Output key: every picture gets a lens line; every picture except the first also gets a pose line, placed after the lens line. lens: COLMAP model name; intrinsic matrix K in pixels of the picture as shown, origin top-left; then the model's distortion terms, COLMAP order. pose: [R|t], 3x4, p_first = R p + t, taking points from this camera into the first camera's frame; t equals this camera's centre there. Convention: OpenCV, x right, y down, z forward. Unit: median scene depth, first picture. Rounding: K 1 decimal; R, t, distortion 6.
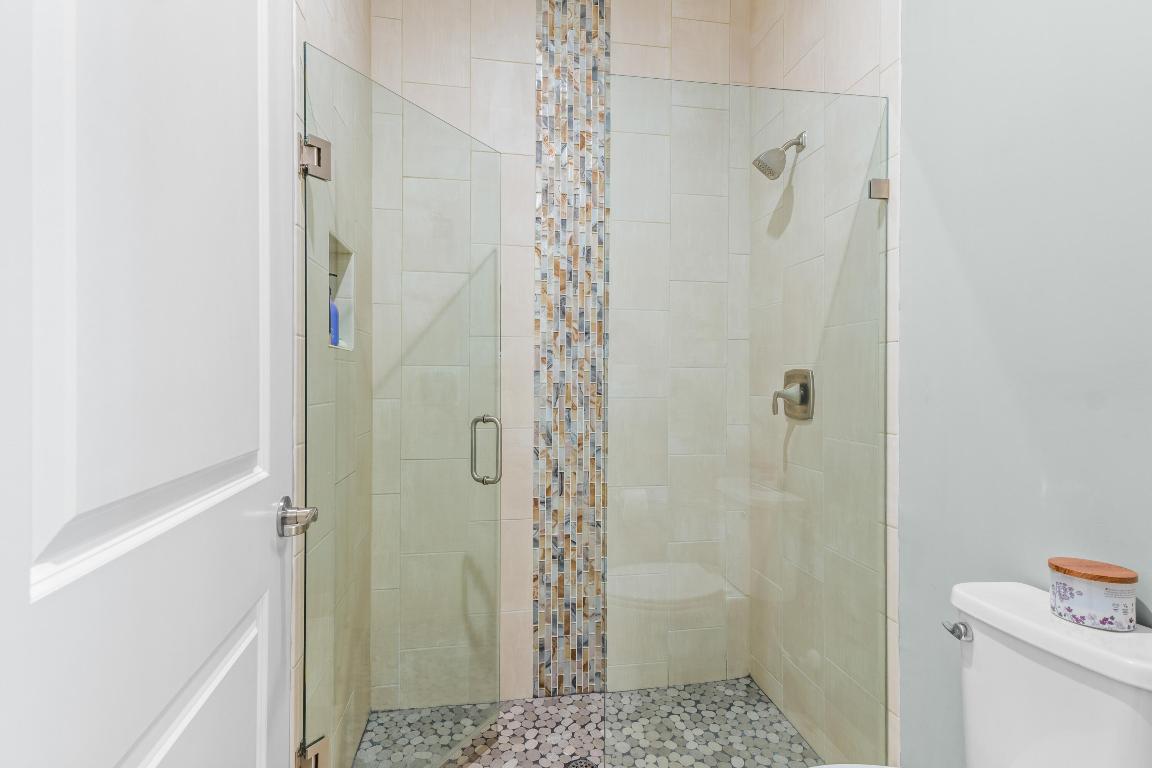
lens RADIAL K [[549.4, 0, 568.8], [0, 549.4, 381.8], [0, 0, 1]] dist [0.019691, -0.004386]
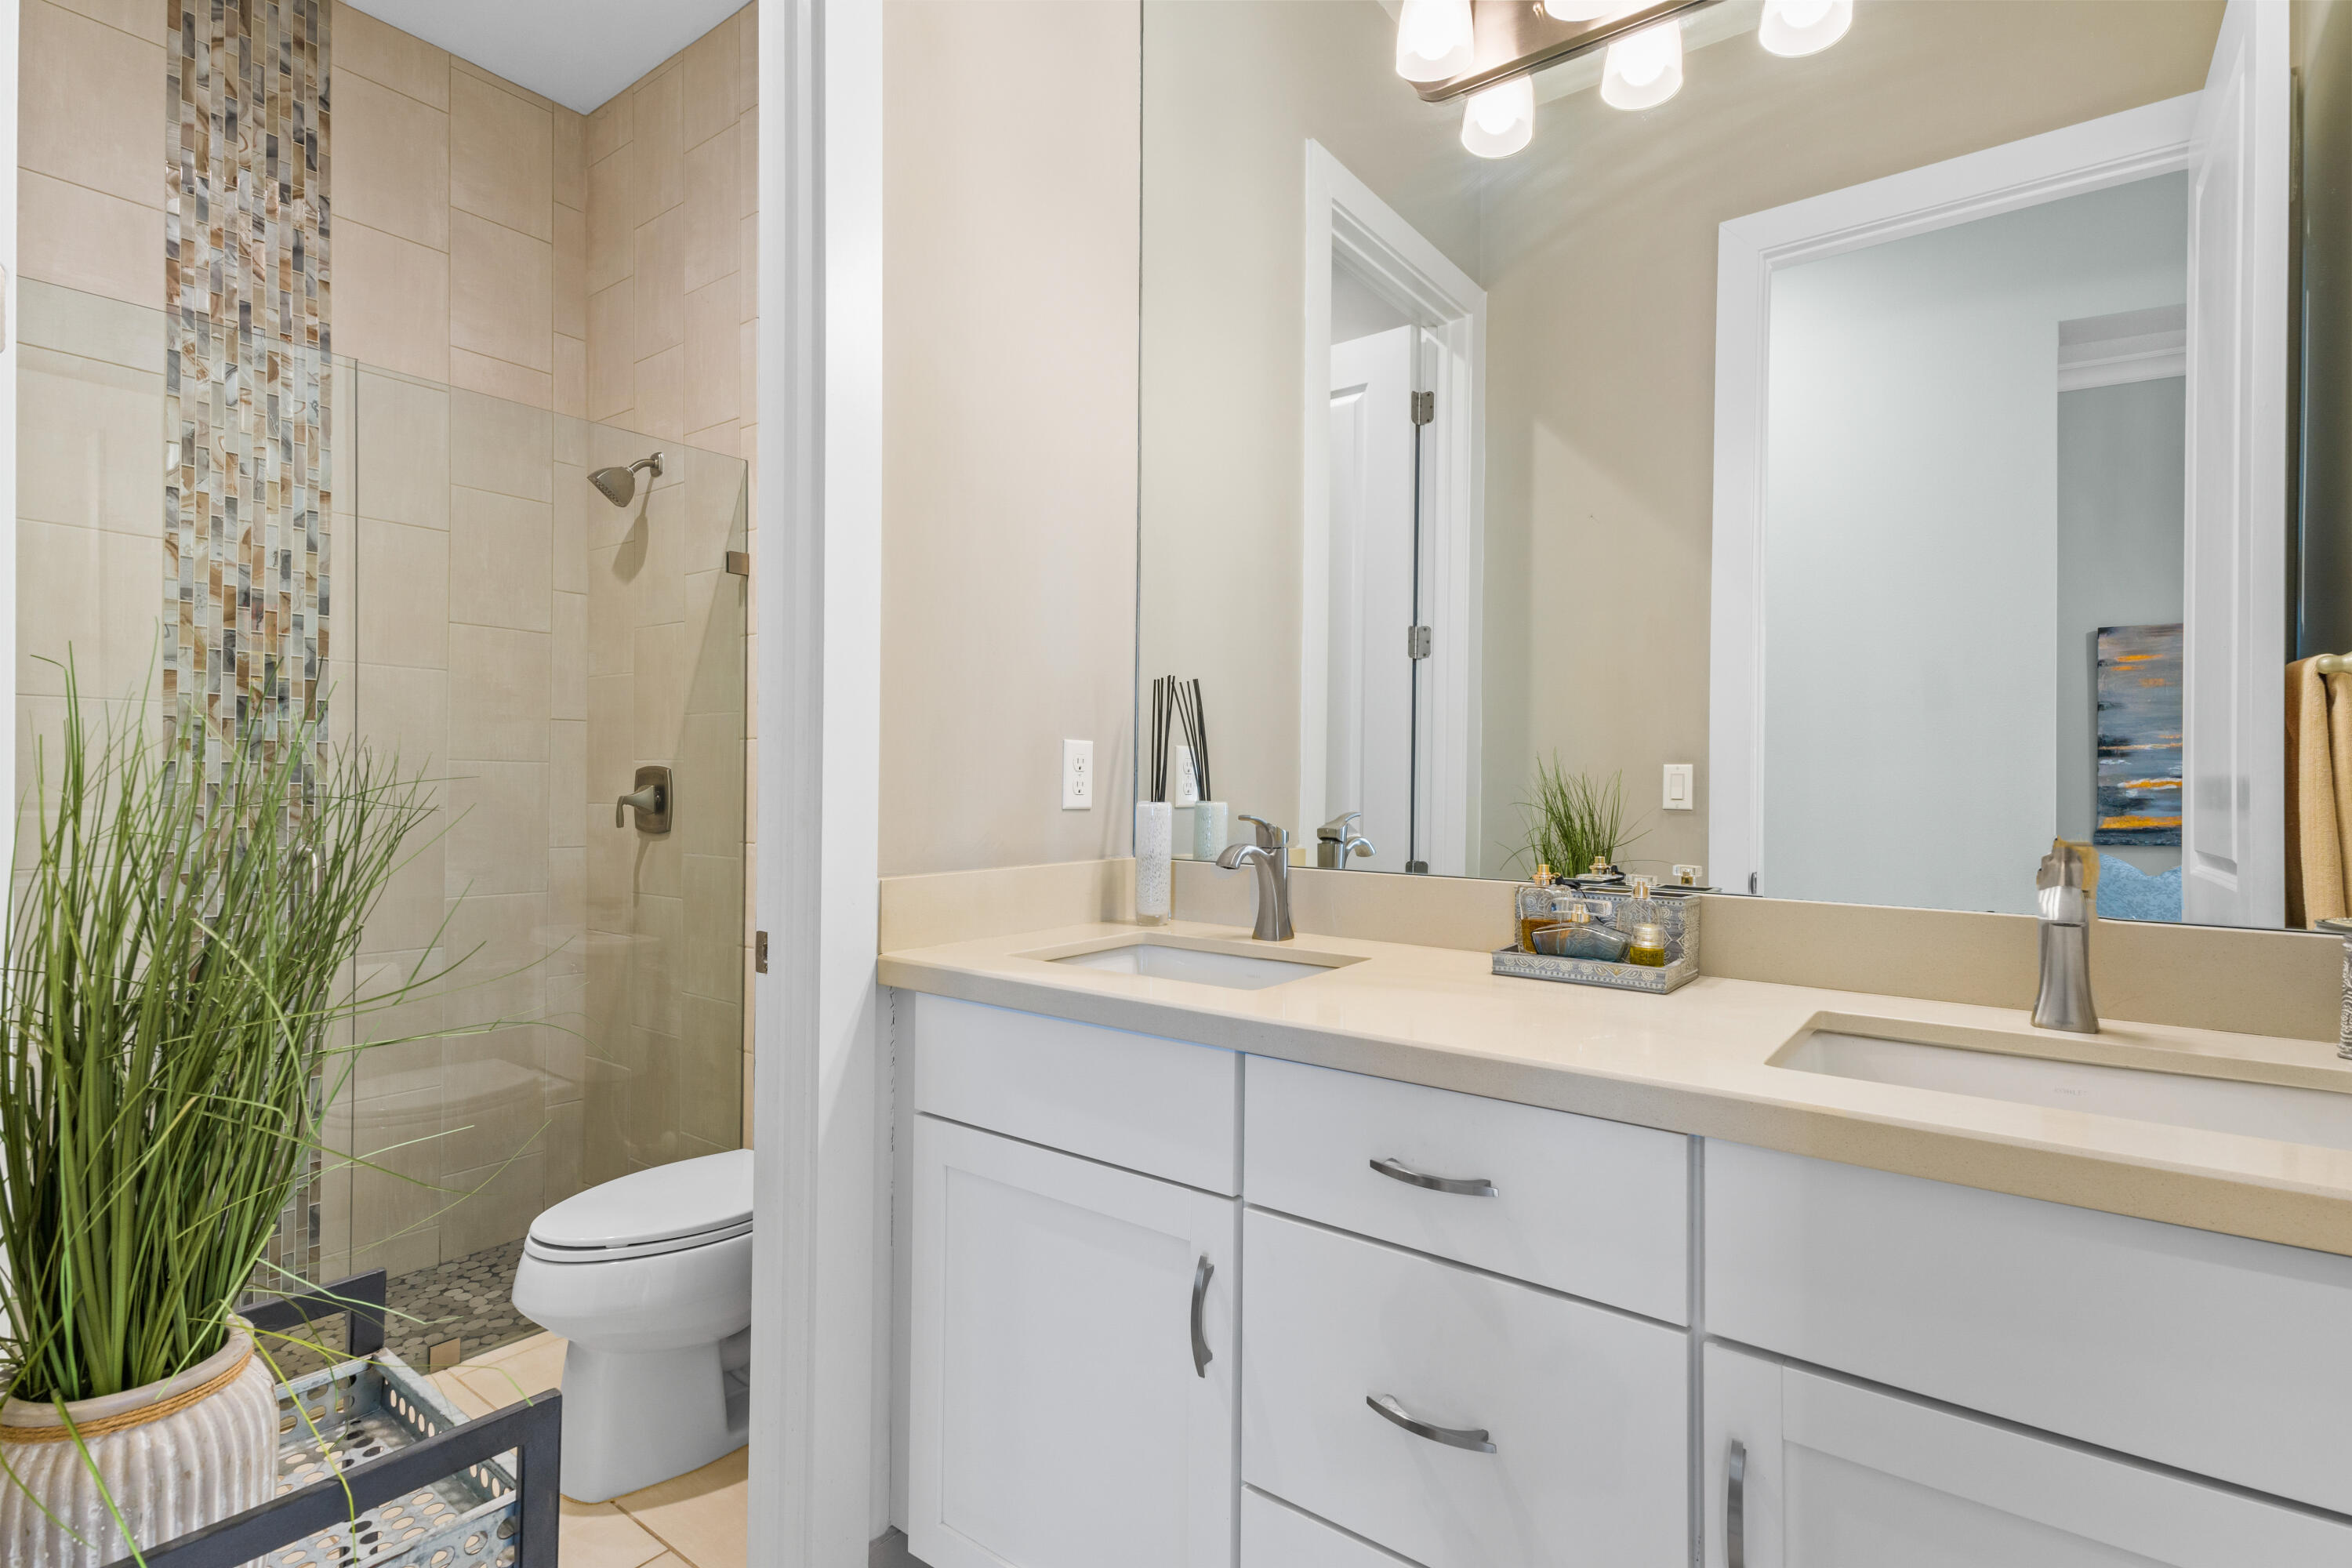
lens RADIAL K [[1121.6, 0, 1174.1], [0, 1121.6, 783.7], [0, 0, 1]] dist [0.019691, -0.004386]
pose [[0.714144, 0.003784, 0.699988, -0.134526], [-0.004412, 0.999990, -0.000906, -0.001281], [-0.699984, -0.002441, 0.714154, -0.530132]]
